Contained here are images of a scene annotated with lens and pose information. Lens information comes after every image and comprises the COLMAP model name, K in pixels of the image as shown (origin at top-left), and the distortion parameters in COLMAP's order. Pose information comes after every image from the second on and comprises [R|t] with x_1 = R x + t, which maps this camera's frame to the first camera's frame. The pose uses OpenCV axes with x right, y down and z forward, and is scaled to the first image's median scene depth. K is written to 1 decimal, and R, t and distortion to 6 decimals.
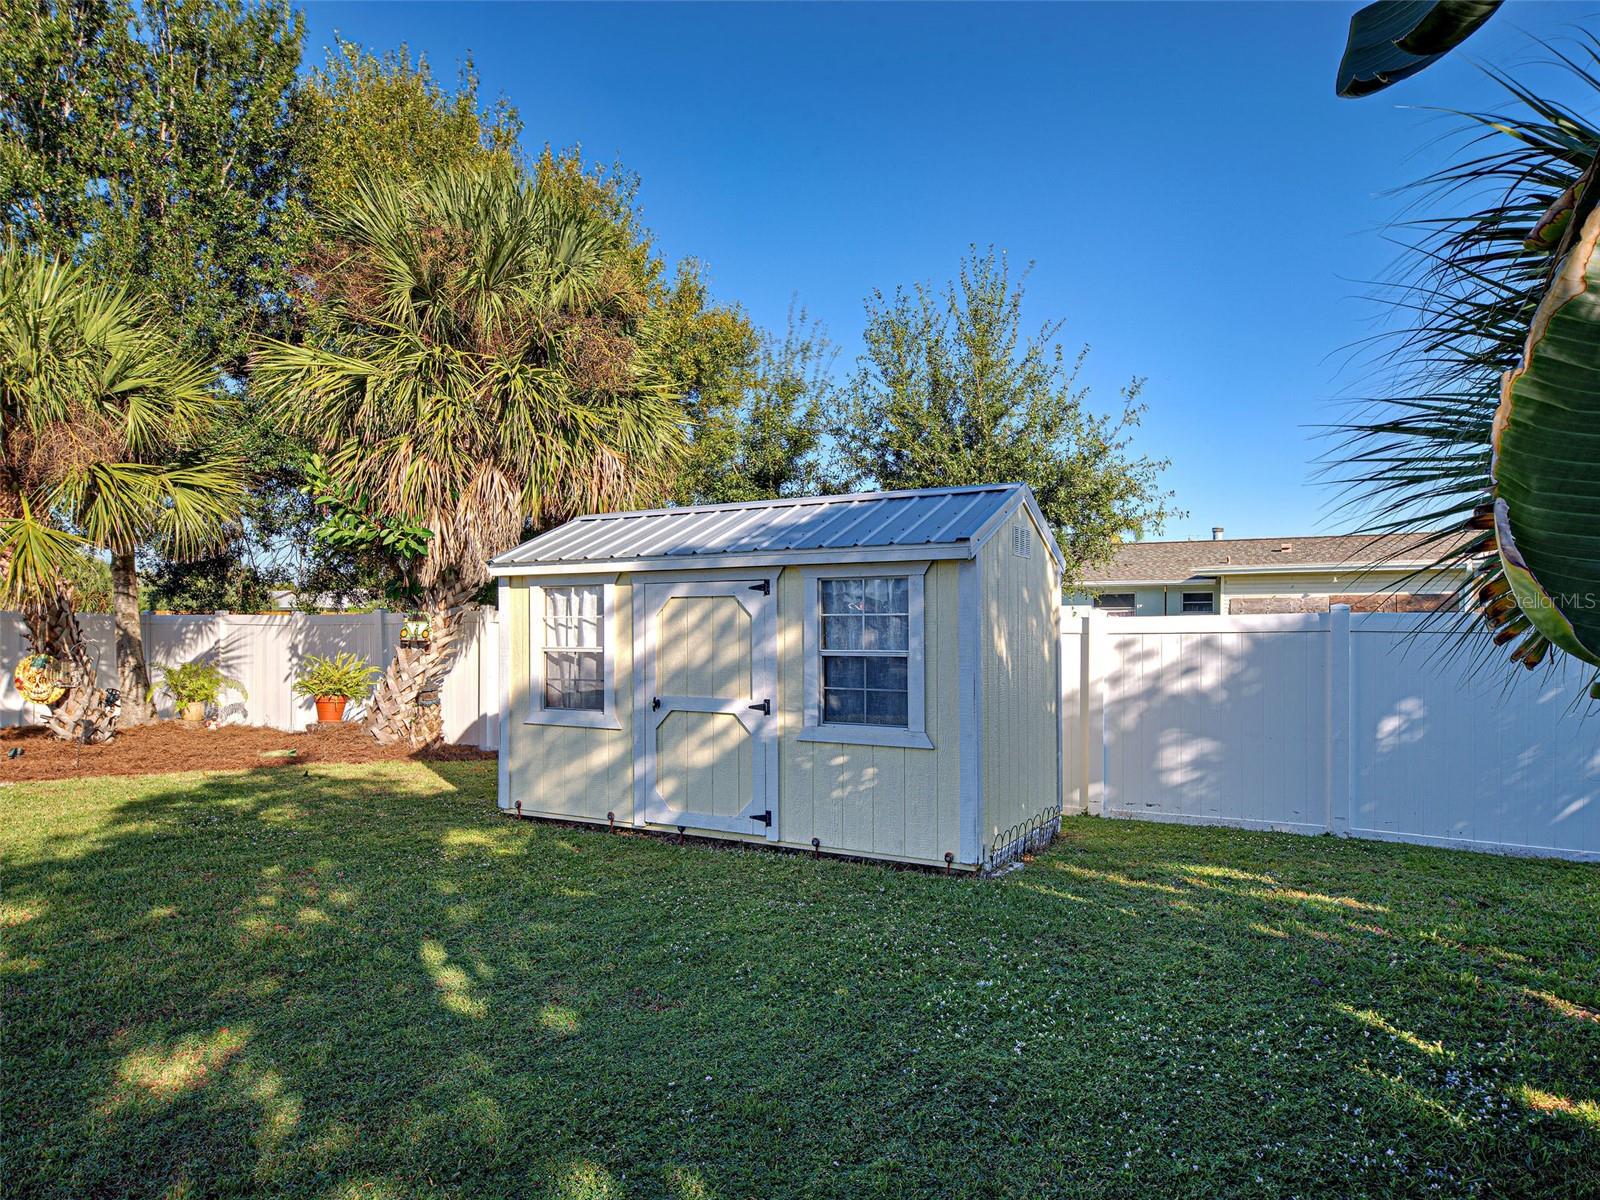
lens RADIAL K [[1014.9, 0, 800.0], [0, 1014.9, 600.0], [0, 0, 1]] dist [0.001871, 0.000288]
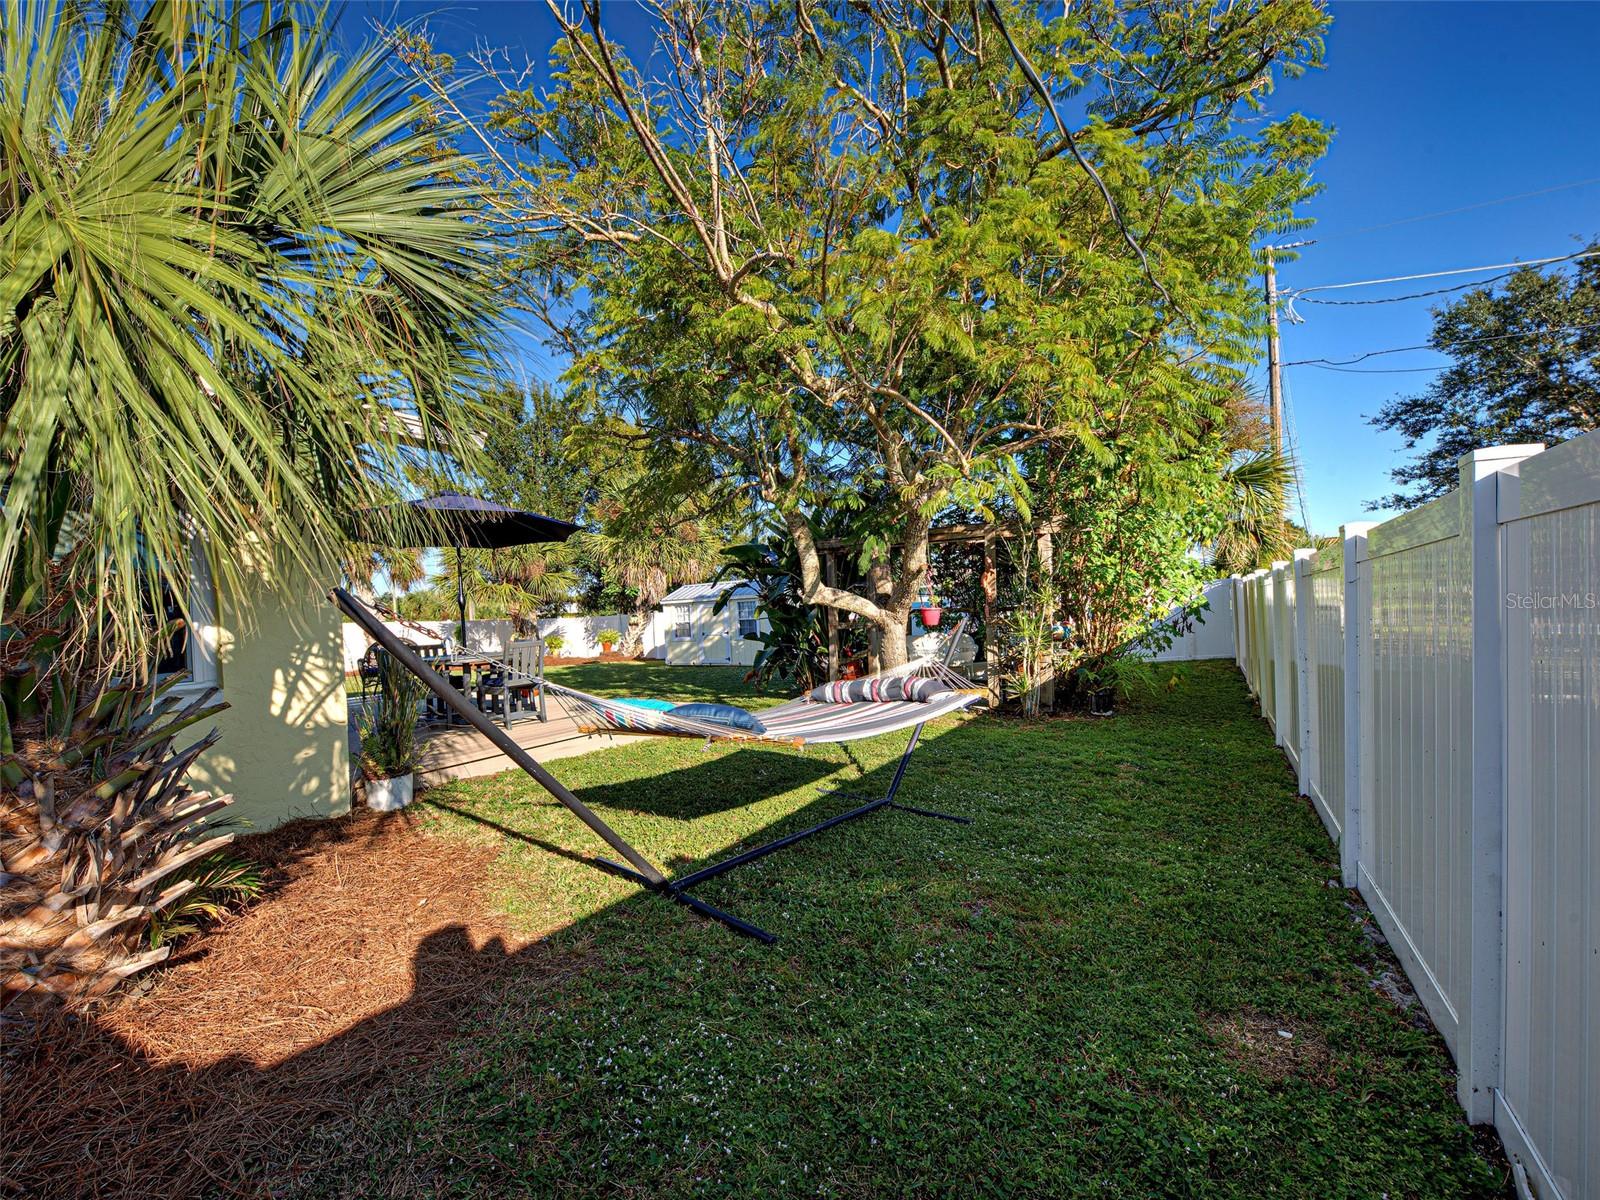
lens RADIAL K [[643.1, 0, 800.0], [0, 643.1, 600.0], [0, 0, 1]] dist [0.000885, -0.000014]
pose [[0.997126, -0.044402, -0.061389, 0.274256], [0.044510, 0.999009, 0.000400, -0.009874], [0.061311, -0.003132, 0.998114, -1.021561]]
